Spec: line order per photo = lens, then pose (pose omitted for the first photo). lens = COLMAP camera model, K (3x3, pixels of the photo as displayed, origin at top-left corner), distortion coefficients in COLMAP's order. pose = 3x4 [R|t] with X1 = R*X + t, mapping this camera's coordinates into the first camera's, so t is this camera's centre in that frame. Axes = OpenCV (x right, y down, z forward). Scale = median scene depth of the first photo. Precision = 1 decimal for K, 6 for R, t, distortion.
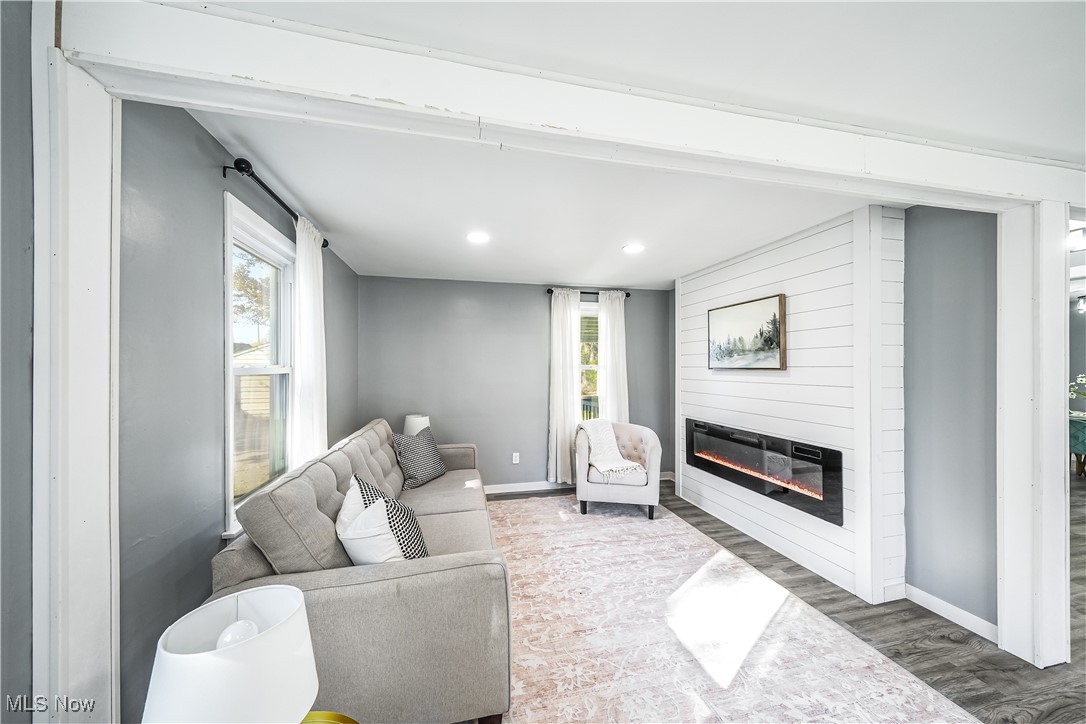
lens RADIAL K [[369.6, 0, 533.1], [0, 369.6, 361.0], [0, 0, 1]] dist [-0.000539, -0.000327]
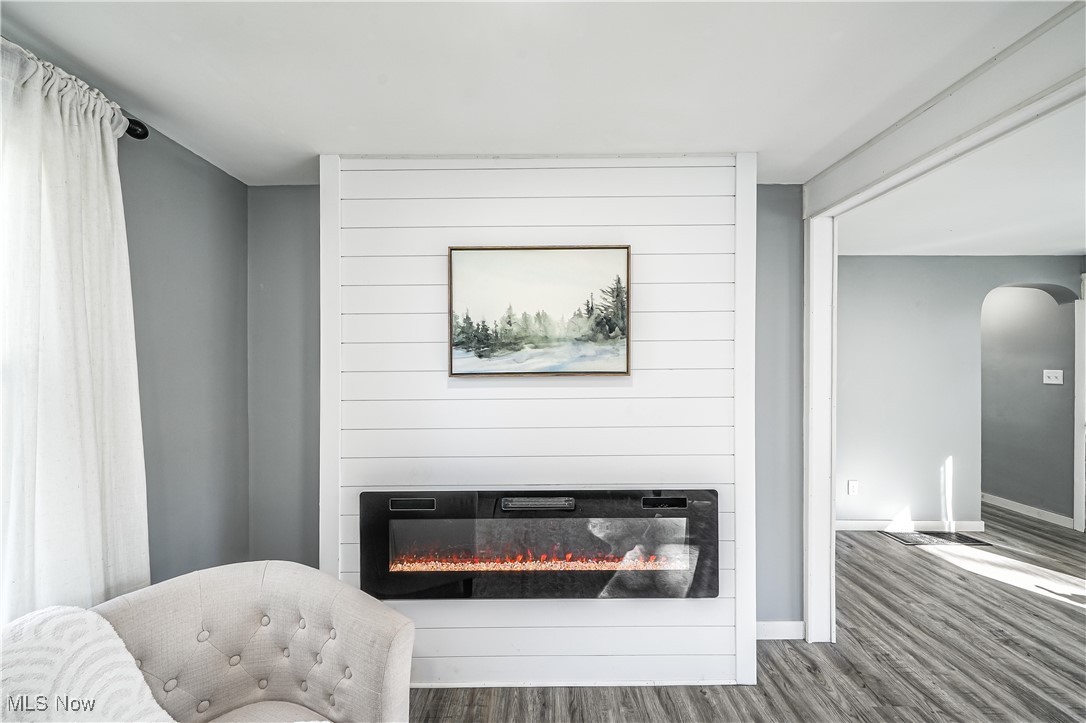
lens RADIAL K [[369.6, 0, 539.5], [0, 369.6, 366.3], [0, 0, 1]] dist [-0.000539, -0.000327]
pose [[0.219993, 0.005932, 0.975483, 0.061623], [-0.008982, 0.999951, -0.004055, 0.013720], [-0.975460, -0.007870, 0.220036, 0.964177]]
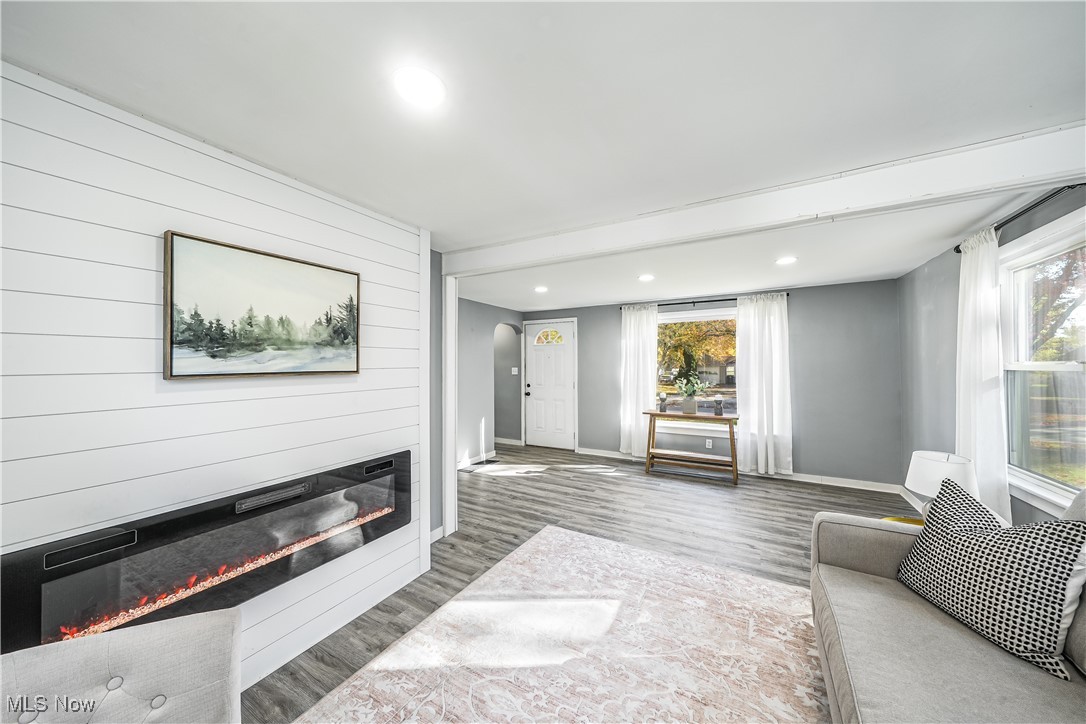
lens RADIAL K [[369.6, 0, 539.7], [0, 369.6, 360.3], [0, 0, 1]] dist [-0.000539, -0.000327]
pose [[-0.743336, 0.016532, 0.668714, -0.110087], [0.000791, 0.999716, -0.023835, 0.015441], [-0.668917, -0.017188, -0.743138, 1.256283]]
